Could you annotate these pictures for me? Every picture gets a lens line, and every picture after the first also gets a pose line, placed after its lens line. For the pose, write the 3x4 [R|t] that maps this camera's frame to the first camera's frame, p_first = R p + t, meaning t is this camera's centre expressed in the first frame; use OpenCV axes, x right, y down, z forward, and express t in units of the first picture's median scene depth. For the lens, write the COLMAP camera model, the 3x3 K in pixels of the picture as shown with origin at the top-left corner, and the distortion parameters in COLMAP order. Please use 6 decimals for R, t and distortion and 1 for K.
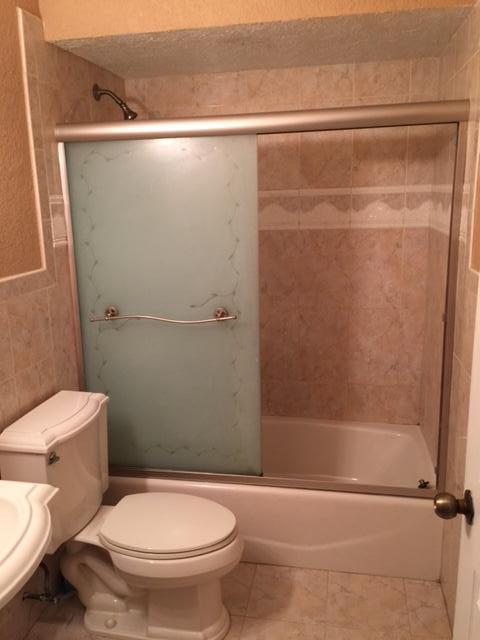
lens RADIAL K [[546.9, 0, 239.1], [0, 546.9, 322.3], [0, 0, 1]] dist [0.067796, -0.090381]
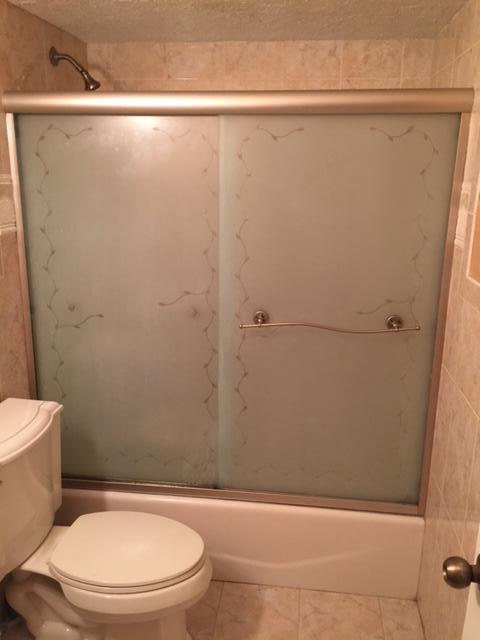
lens RADIAL K [[546.9, 0, 243.5], [0, 546.9, 320.6], [0, 0, 1]] dist [0.067796, -0.090381]
pose [[0.997082, 0.021359, 0.073283, -0.013754], [-0.024171, 0.998997, 0.037700, -0.041263], [-0.072404, -0.039362, 0.996598, 0.094057]]
